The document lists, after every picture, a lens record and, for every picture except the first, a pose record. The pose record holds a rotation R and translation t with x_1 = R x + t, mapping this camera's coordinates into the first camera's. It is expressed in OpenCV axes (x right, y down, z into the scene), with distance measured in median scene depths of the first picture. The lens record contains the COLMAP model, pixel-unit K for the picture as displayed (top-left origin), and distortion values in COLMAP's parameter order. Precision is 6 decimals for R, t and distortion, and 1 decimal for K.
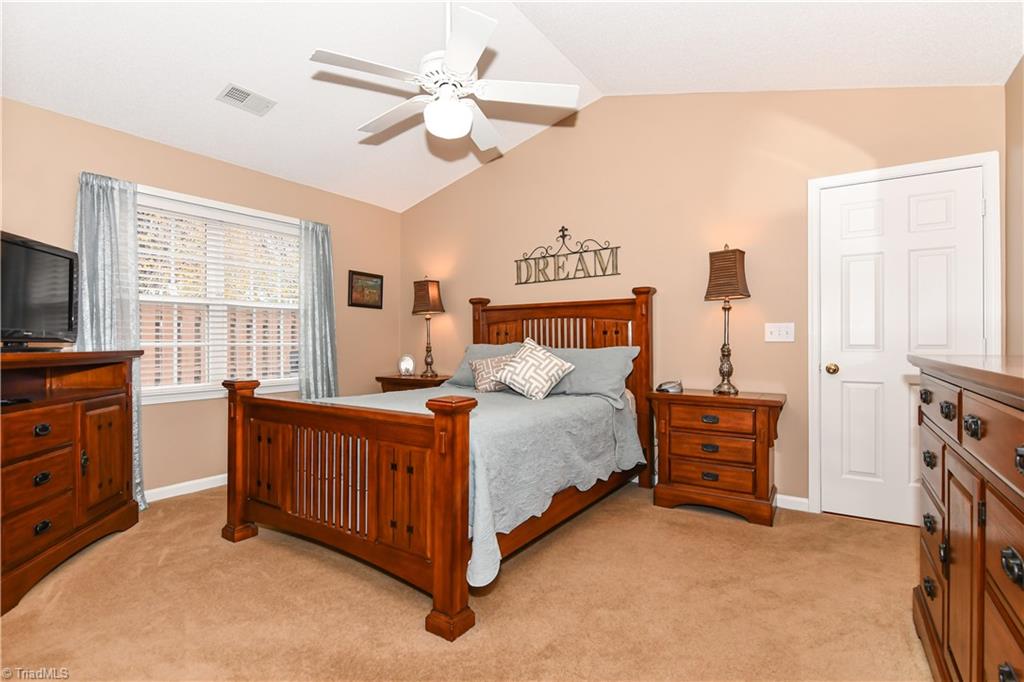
lens RADIAL K [[493.3, 0, 515.0], [0, 493.3, 340.5], [0, 0, 1]] dist [0.005164, -0.004089]
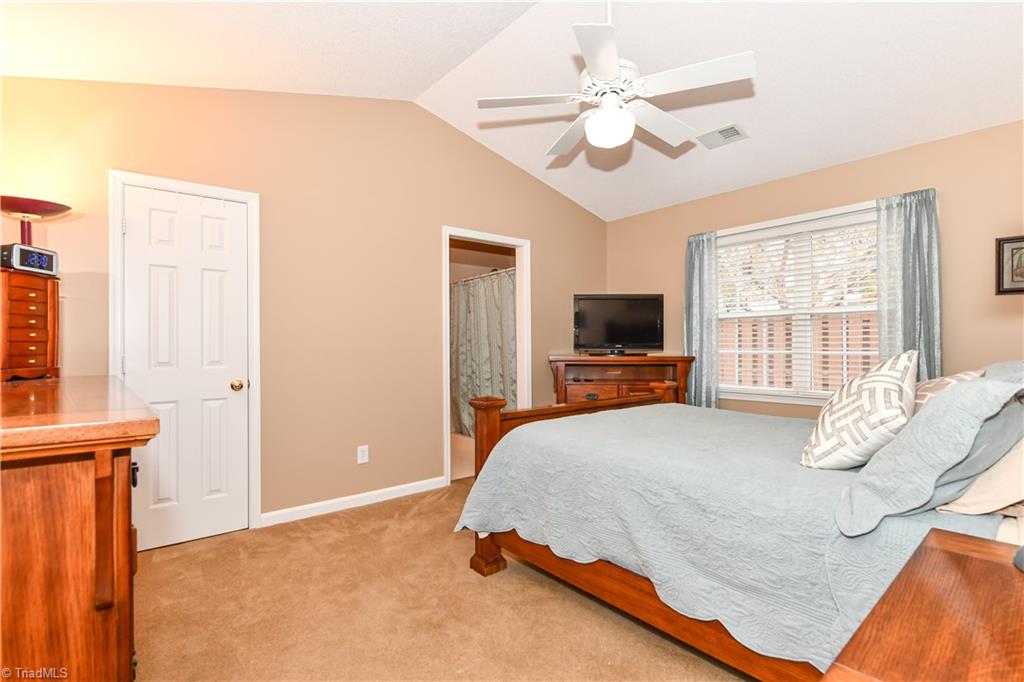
lens RADIAL K [[493.3, 0, 519.2], [0, 493.3, 345.1], [0, 0, 1]] dist [0.005164, -0.004089]
pose [[-0.290396, -0.007512, -0.956877, 0.365481], [-0.002704, 0.999972, -0.007030, 0.000552], [0.956903, 0.000546, -0.290408, 0.486649]]
